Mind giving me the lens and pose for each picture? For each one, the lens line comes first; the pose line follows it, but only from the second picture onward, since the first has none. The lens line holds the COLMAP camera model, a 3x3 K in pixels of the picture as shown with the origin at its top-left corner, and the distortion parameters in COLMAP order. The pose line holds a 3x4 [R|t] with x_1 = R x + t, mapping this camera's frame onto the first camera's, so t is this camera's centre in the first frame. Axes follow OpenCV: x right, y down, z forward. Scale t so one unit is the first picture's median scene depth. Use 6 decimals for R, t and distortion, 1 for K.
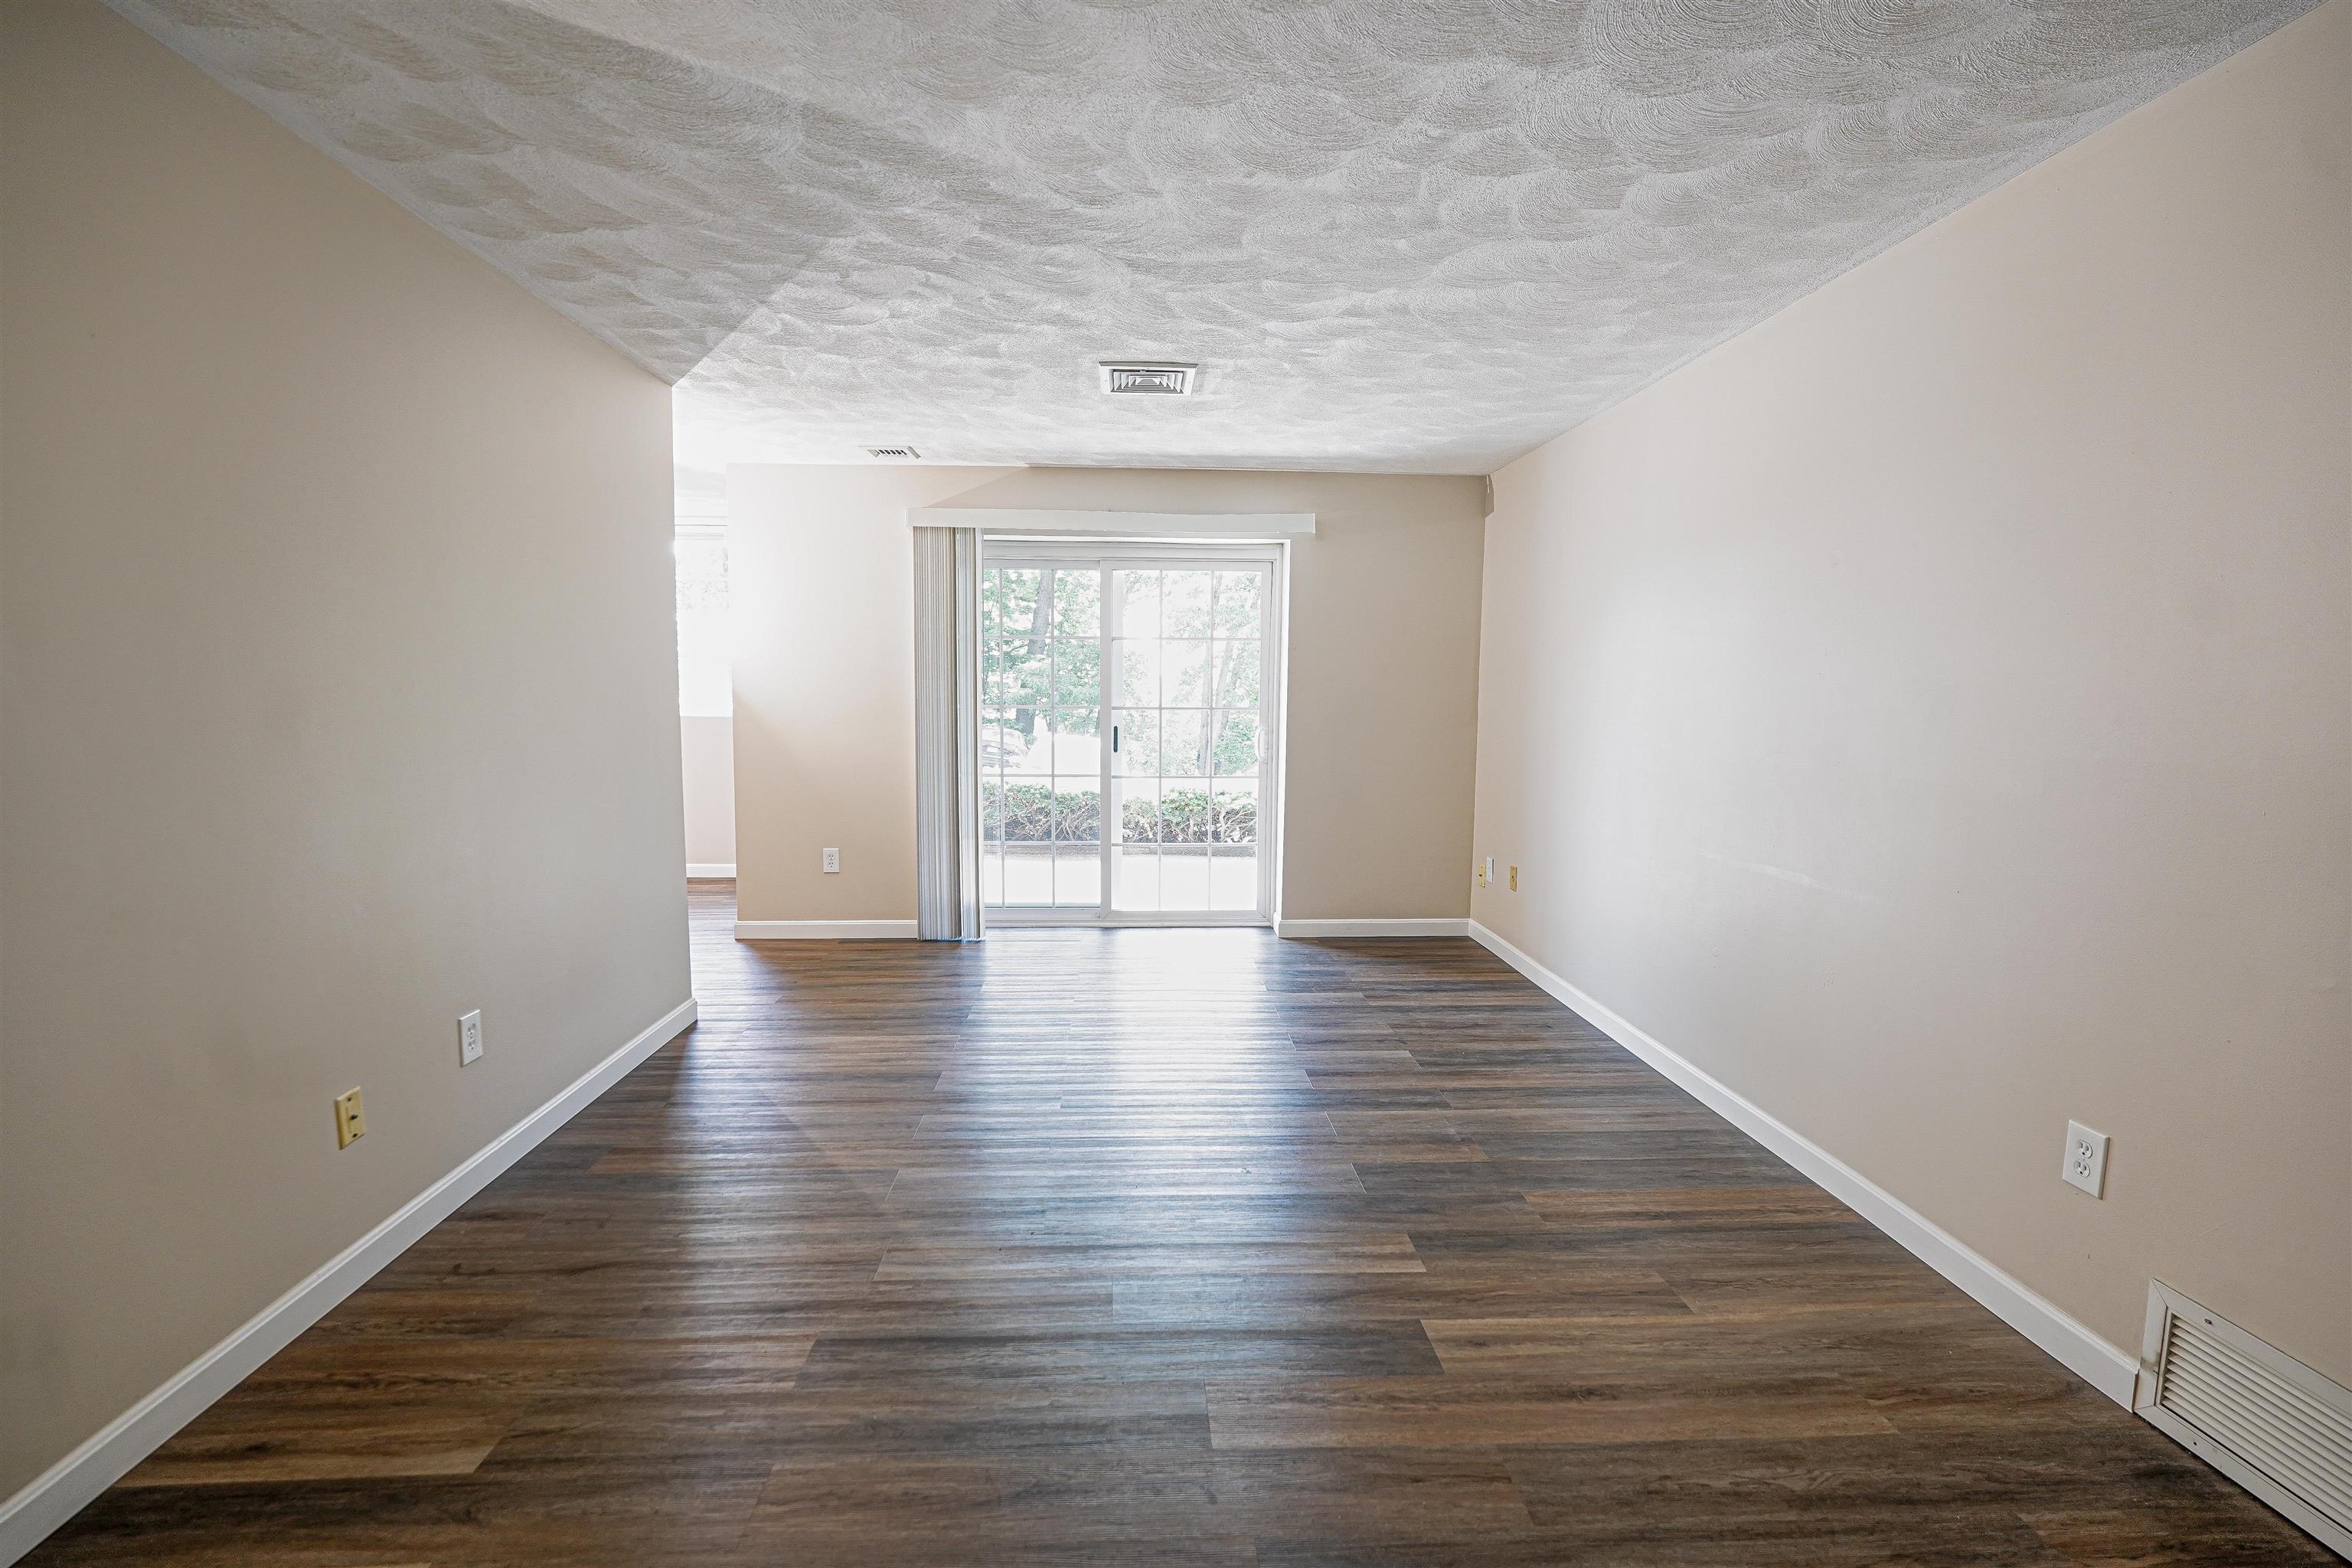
lens RADIAL K [[1039.7, 0, 1170.3], [0, 1039.7, 786.9], [0, 0, 1]] dist [-0.021560, 0.009471]
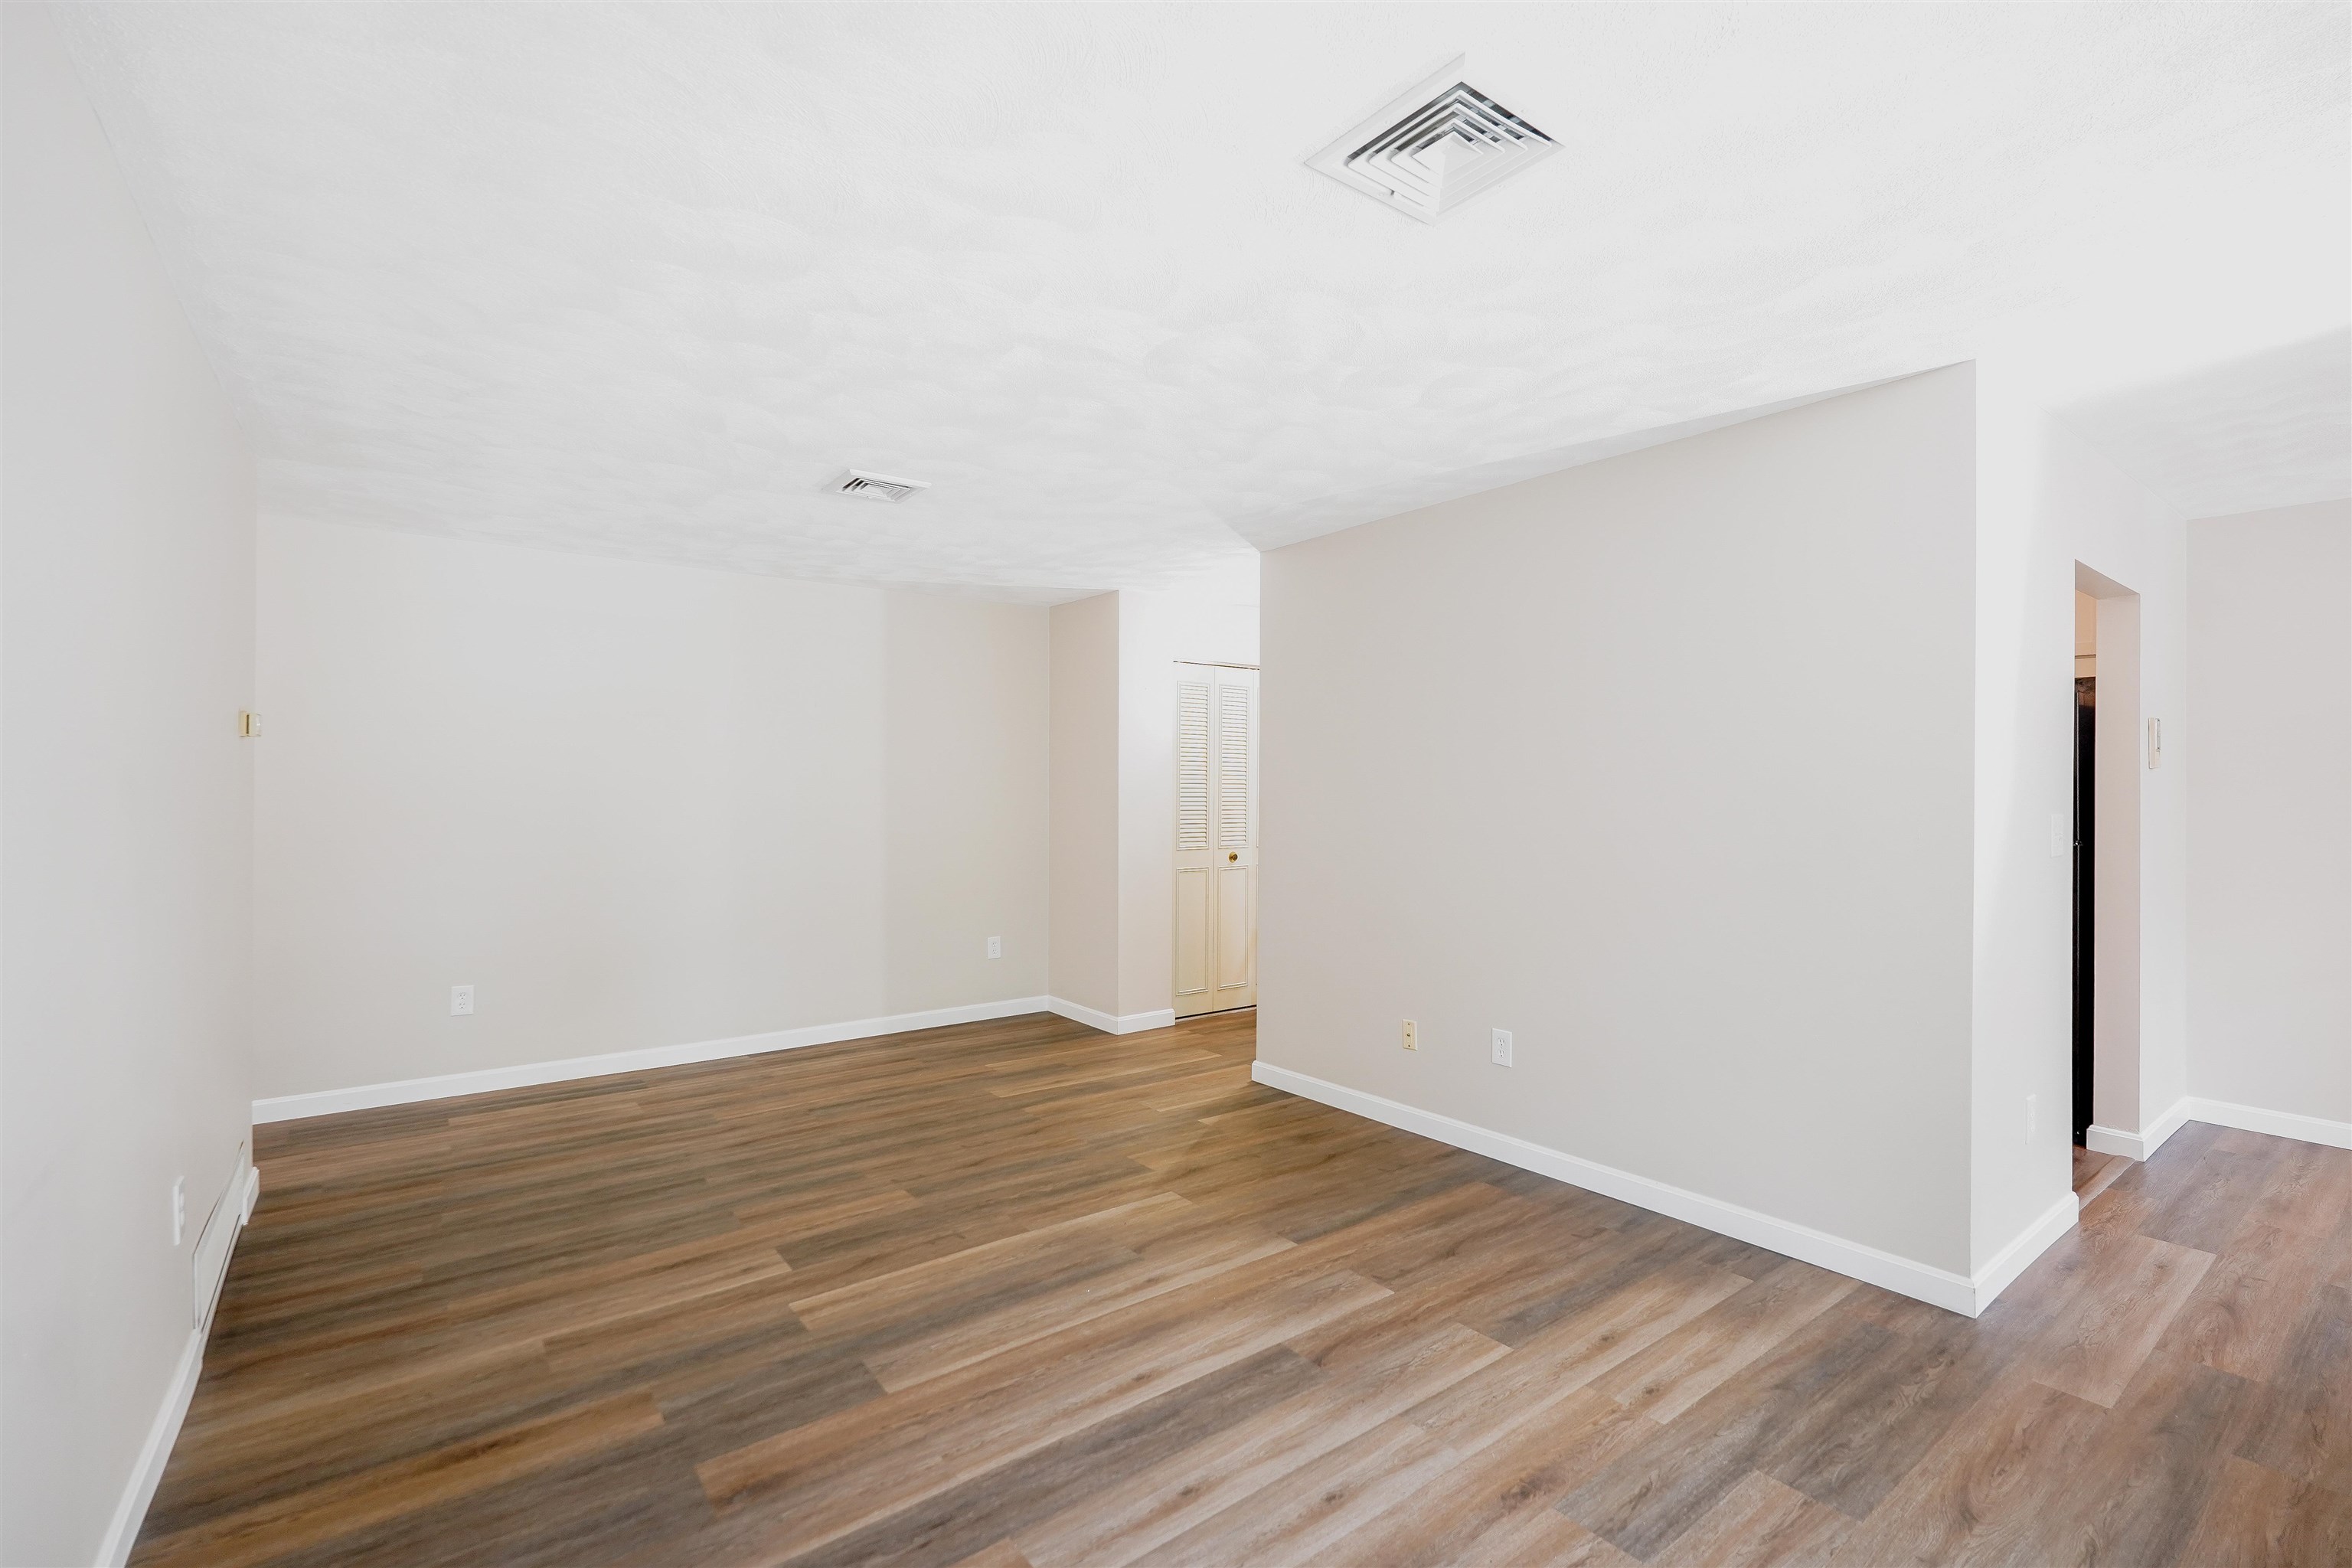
lens RADIAL K [[1039.7, 0, 1170.3], [0, 1039.7, 786.9], [0, 0, 1]] dist [-0.021560, 0.009471]
pose [[-0.825112, -0.009559, -0.564888, 0.346648], [-0.061680, 0.995404, 0.073251, -0.130713], [0.561592, 0.095283, -0.821910, 1.338701]]
